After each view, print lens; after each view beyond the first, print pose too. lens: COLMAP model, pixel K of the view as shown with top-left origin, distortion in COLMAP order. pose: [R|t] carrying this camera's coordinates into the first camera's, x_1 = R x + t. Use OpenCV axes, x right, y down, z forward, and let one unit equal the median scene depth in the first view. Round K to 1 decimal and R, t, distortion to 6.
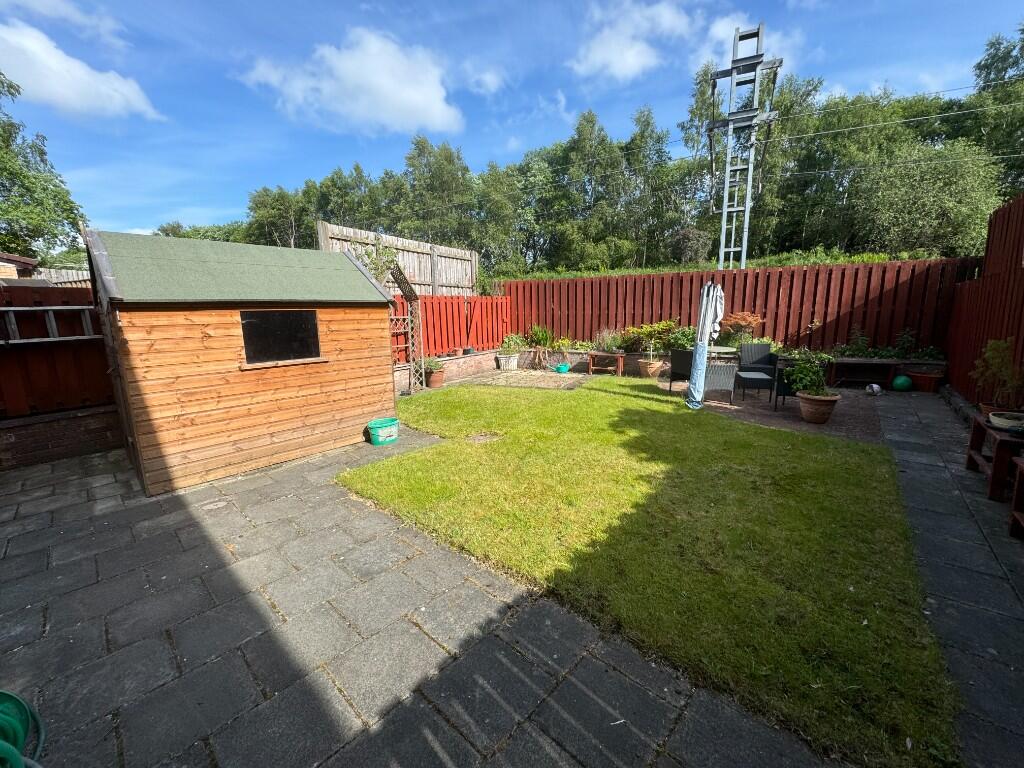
lens RADIAL K [[411.3, 0, 510.9], [0, 411.3, 387.0], [0, 0, 1]] dist [-0.000066, 0.000154]
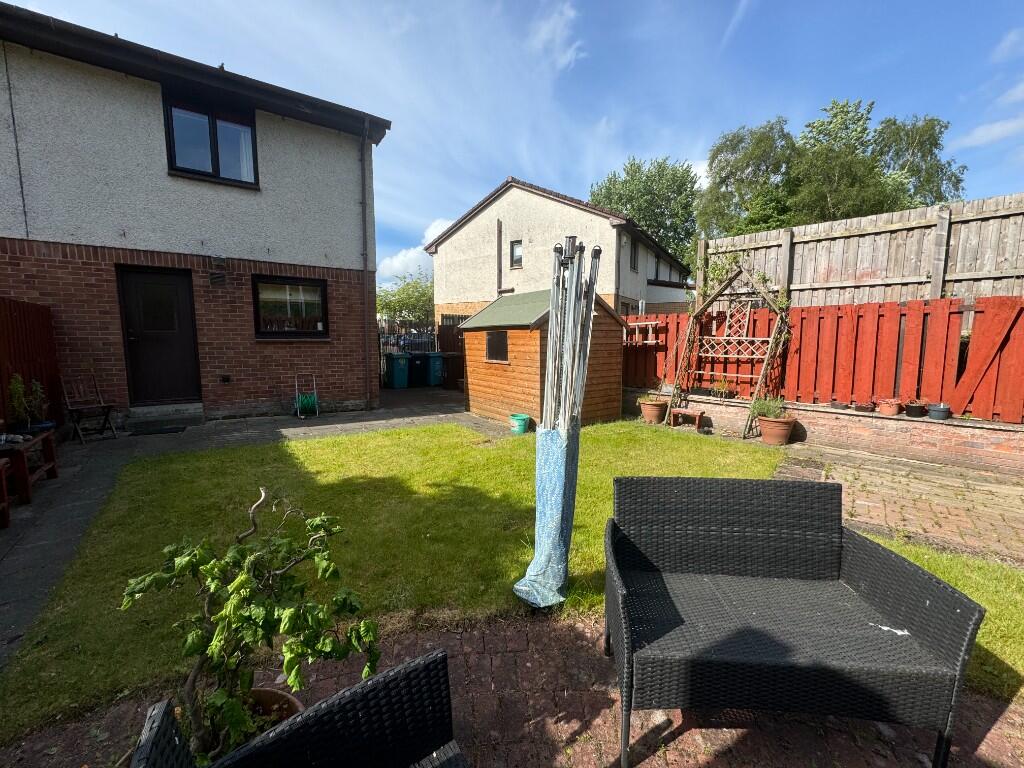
lens RADIAL K [[411.3, 0, 511.9], [0, 411.3, 380.3], [0, 0, 1]] dist [-0.000066, 0.000154]
pose [[-0.241753, 0.121355, -0.962719, 0.972682], [-0.171115, 0.971268, 0.165402, -0.243061], [0.955131, 0.204722, -0.214042, 1.276134]]
